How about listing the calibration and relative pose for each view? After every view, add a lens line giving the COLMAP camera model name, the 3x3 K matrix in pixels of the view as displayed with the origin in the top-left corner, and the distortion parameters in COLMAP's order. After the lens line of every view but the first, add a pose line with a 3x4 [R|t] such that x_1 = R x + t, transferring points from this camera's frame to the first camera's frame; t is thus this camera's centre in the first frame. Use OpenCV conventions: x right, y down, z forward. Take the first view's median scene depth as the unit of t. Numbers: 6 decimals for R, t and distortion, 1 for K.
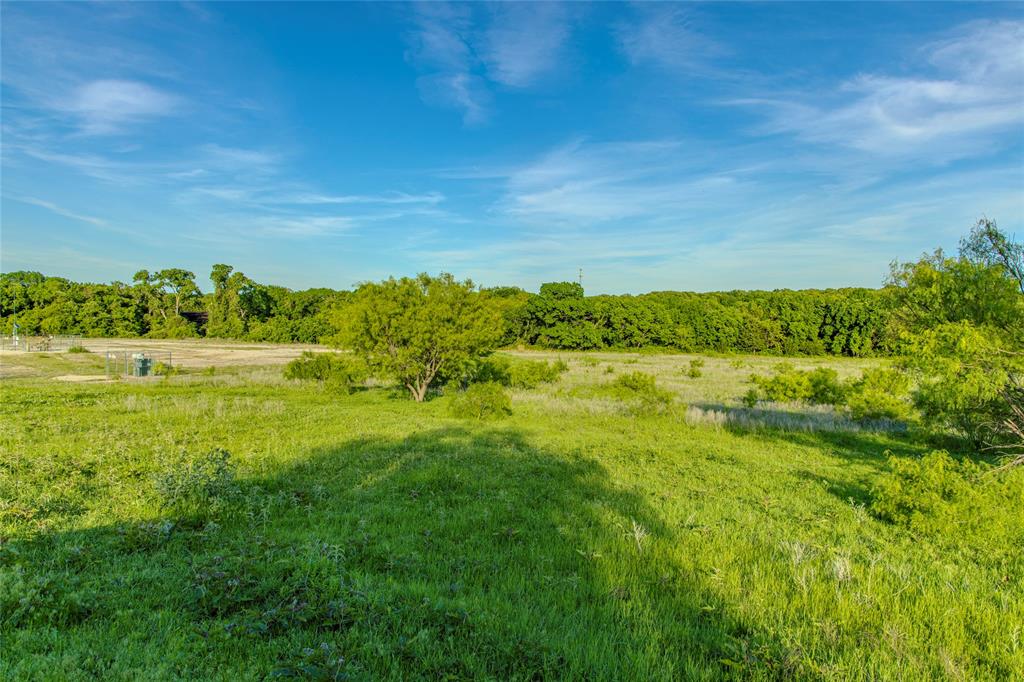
lens RADIAL K [[703.0, 0, 512.0], [0, 703.0, 341.0], [0, 0, 1]] dist [0.029195, -0.002257]
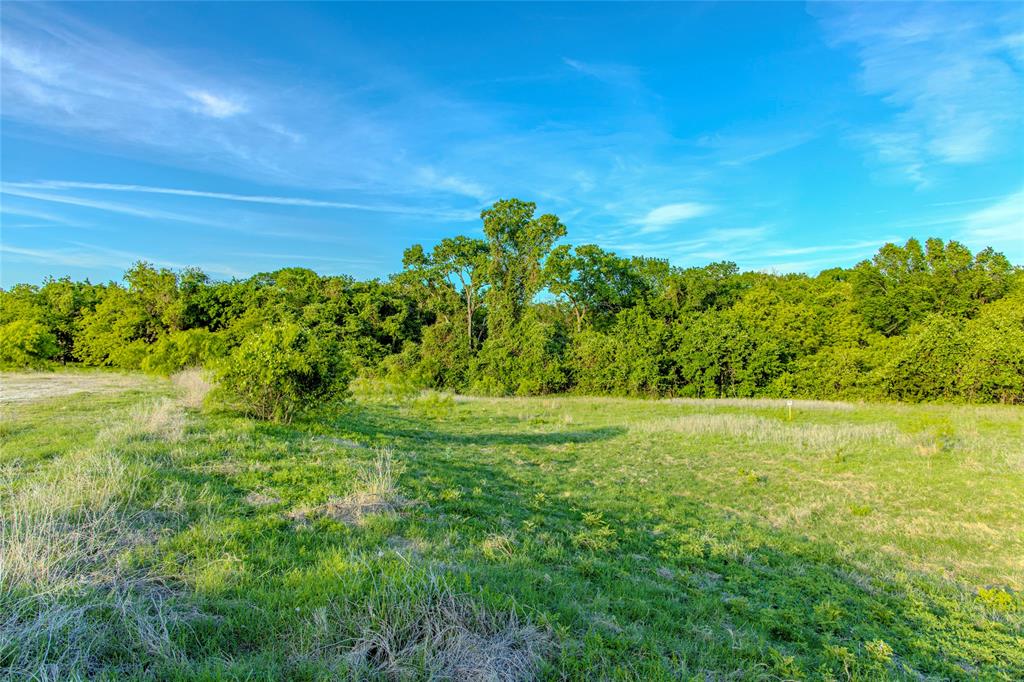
lens RADIAL K [[703.0, 0, 512.0], [0, 703.0, 341.0], [0, 0, 1]] dist [0.029195, -0.002257]
pose [[0.830060, -0.025432, -0.557094, -0.733773], [0.003351, 0.999169, -0.040620, -0.018511], [0.557664, 0.031850, 0.829456, 2.752823]]
